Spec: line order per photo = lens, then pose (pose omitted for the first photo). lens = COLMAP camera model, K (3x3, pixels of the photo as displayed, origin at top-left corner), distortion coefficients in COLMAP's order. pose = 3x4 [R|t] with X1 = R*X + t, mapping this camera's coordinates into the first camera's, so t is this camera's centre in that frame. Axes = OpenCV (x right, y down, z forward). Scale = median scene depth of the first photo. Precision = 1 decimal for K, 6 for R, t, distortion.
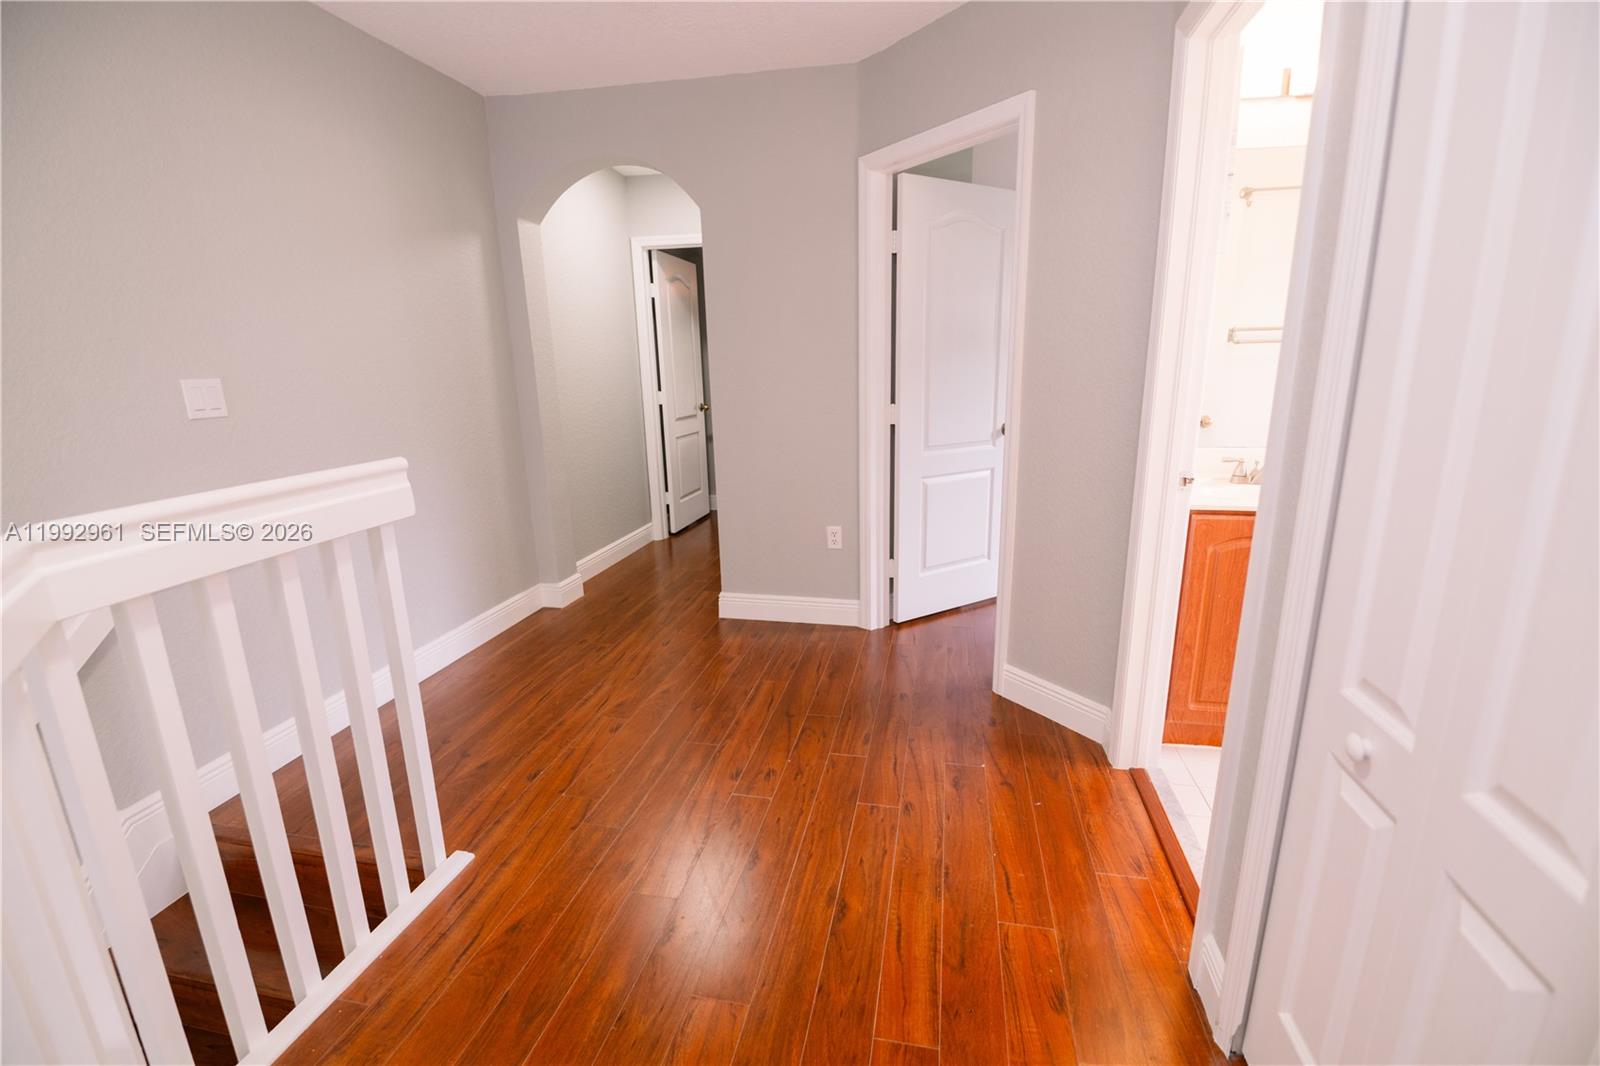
lens RADIAL K [[698.0, 0, 798.2], [0, 698.0, 530.5], [0, 0, 1]] dist [-0.001331, -0.010723]
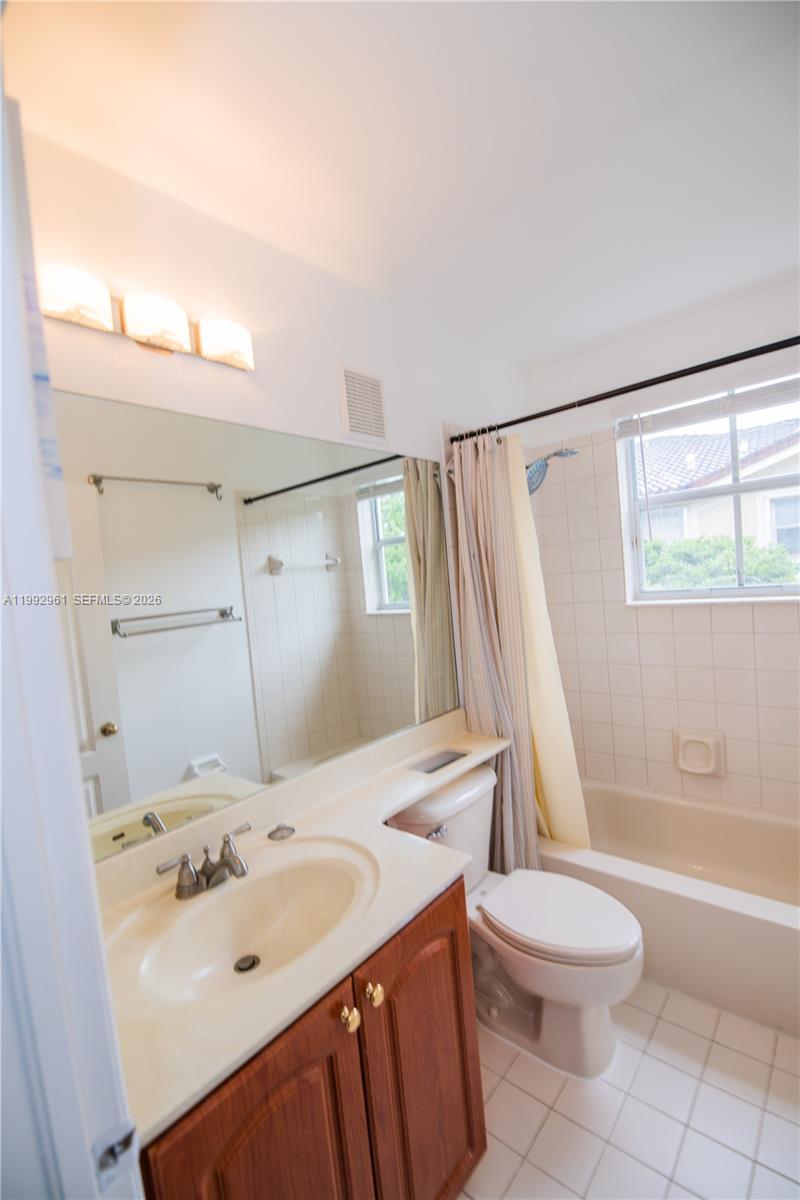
lens RADIAL K [[523.5, 0, 415.0], [0, 523.5, 597.9], [0, 0, 1]] dist [-0.001331, -0.010723]
pose [[0.478041, -0.072316, 0.875355, 0.337946], [0.285659, 0.955226, -0.077088, -0.232477], [-0.830587, 0.286904, 0.477295, 0.531783]]
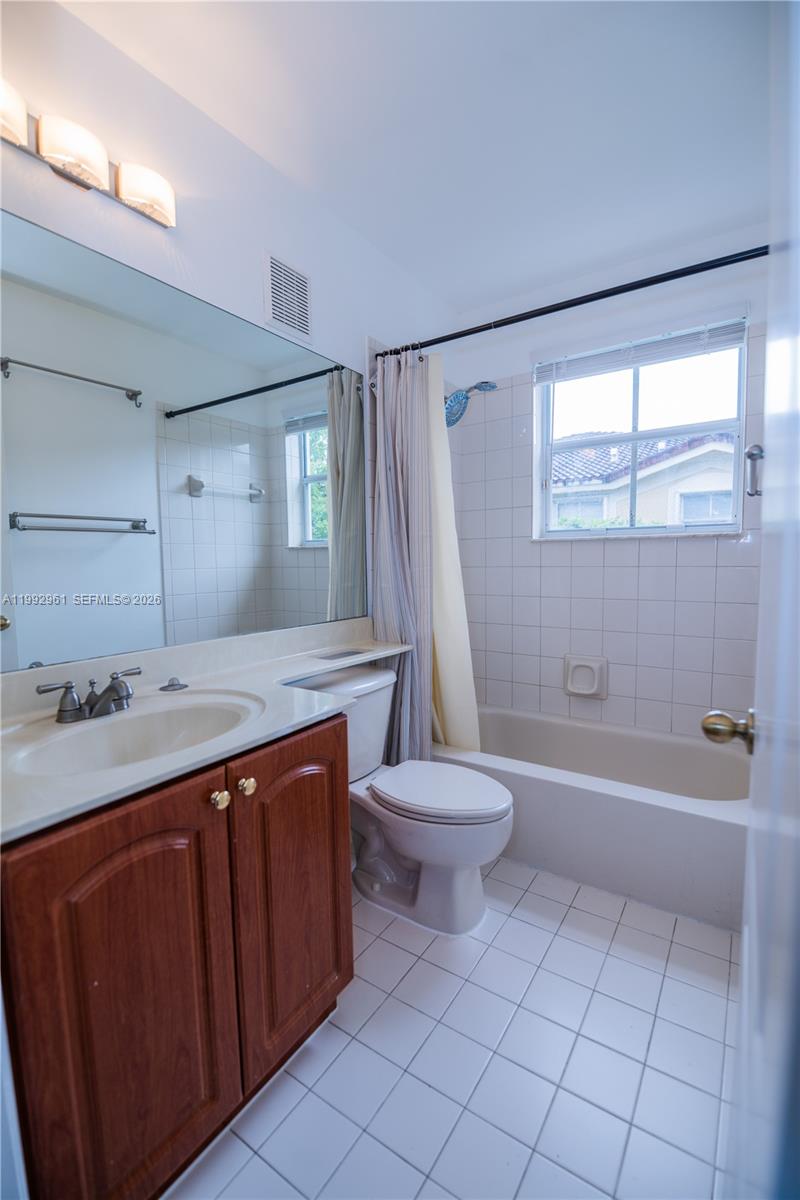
lens RADIAL K [[523.5, 0, 415.0], [0, 523.5, 597.9], [0, 0, 1]] dist [-0.001331, -0.010723]
pose [[0.369958, -0.061102, 0.927037, 0.316086], [0.227796, 0.973341, -0.026754, -0.093665], [-0.900689, 0.221073, 0.374014, 0.518597]]
